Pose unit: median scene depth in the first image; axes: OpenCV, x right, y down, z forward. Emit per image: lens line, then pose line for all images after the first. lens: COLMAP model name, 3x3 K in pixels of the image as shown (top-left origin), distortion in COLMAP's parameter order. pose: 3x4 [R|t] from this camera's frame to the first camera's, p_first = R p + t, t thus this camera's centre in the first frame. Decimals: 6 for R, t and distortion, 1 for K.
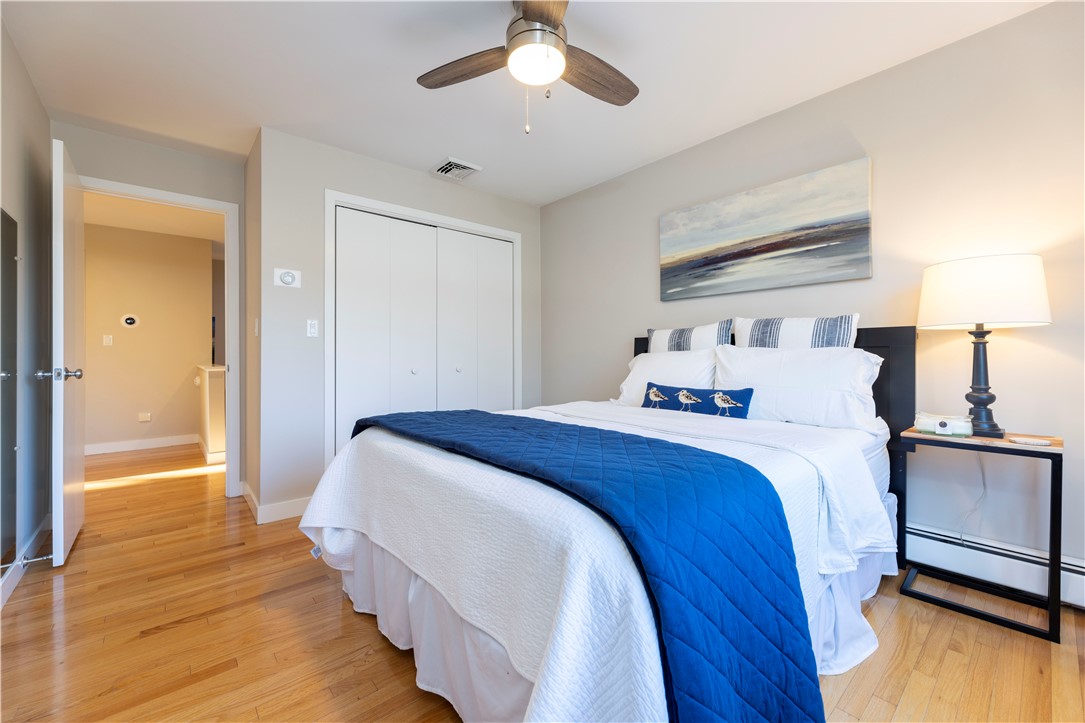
lens RADIAL K [[435.9, 0, 540.1], [0, 435.9, 356.5], [0, 0, 1]] dist [-0.000567, -0.000005]
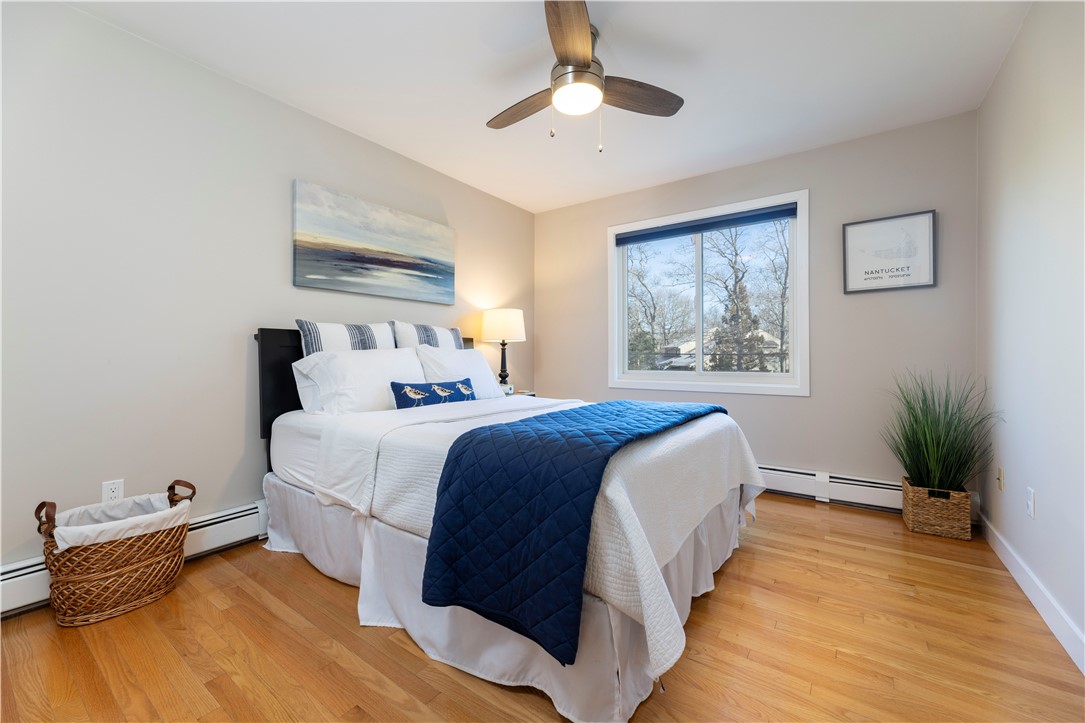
lens RADIAL K [[435.9, 0, 543.1], [0, 435.9, 359.5], [0, 0, 1]] dist [-0.000567, -0.000005]
pose [[-0.235378, -0.001031, 0.971903, -0.713985], [0.004380, 0.999988, 0.002122, 0.010802], [-0.971894, 0.004756, -0.235371, 0.881941]]
